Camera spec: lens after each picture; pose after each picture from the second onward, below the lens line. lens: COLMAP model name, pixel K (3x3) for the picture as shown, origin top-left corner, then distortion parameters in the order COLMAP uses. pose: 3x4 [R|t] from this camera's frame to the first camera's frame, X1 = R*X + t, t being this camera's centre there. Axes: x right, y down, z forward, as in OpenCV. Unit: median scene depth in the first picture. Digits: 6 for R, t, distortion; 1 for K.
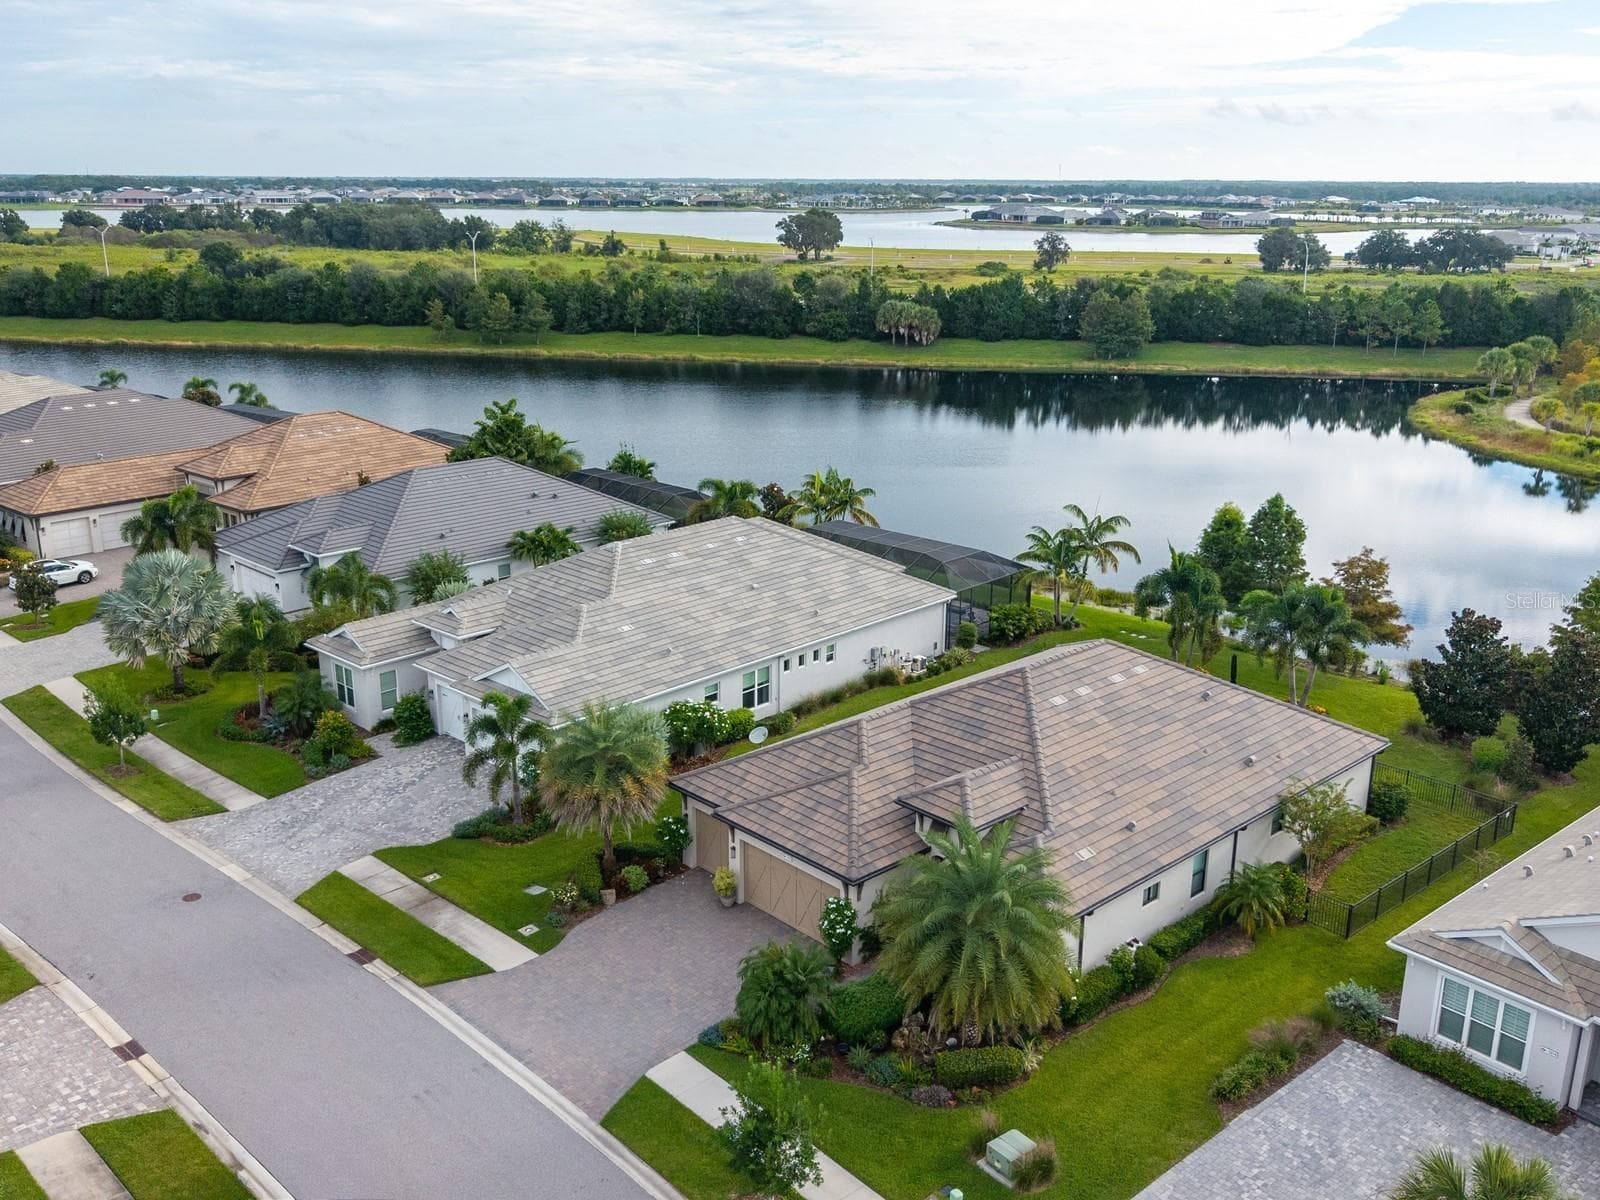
lens RADIAL K [[1456.2, 0, 788.1], [0, 1456.2, 604.8], [0, 0, 1]] dist [0.017258, -0.016949]
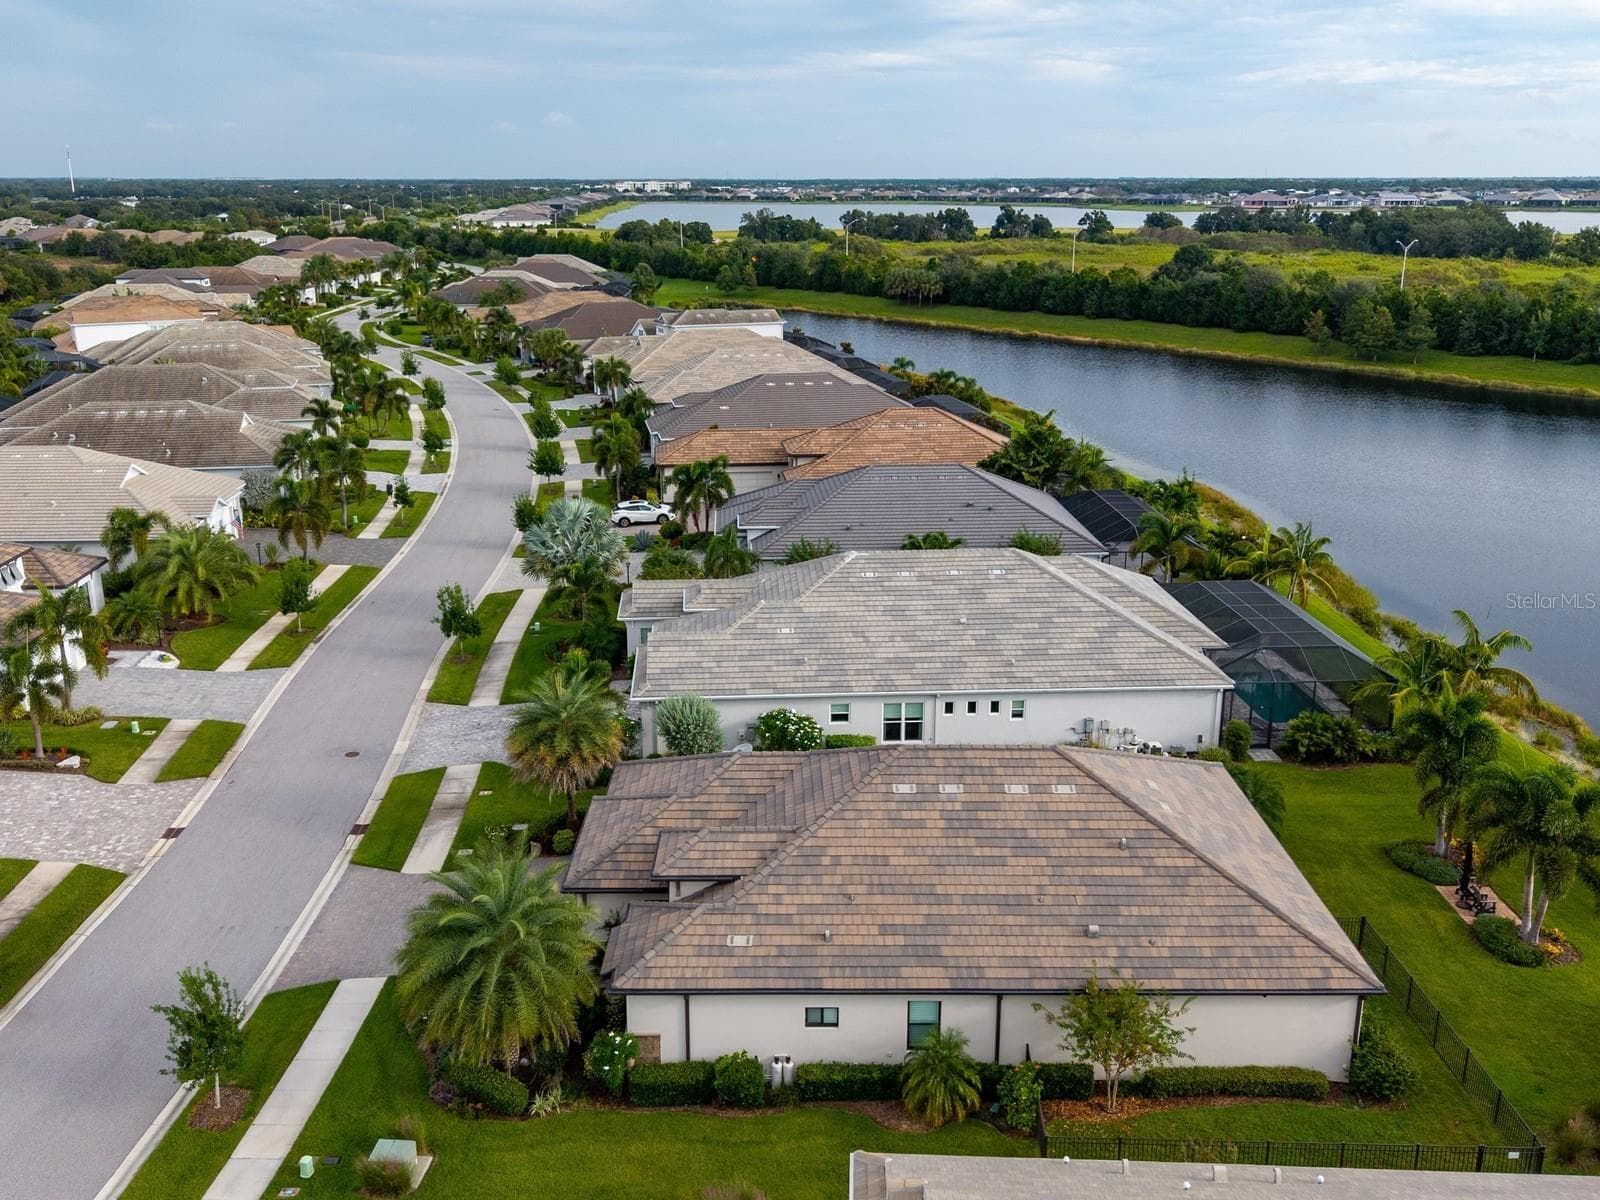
lens RADIAL K [[1456.2, 0, 796.6], [0, 1456.2, 596.6], [0, 0, 1]] dist [0.017258, -0.016949]
pose [[0.724035, 0.182238, -0.665254, 0.172862], [-0.185990, 0.980324, 0.066124, -0.023340], [0.664214, 0.075855, 0.743684, 0.071480]]
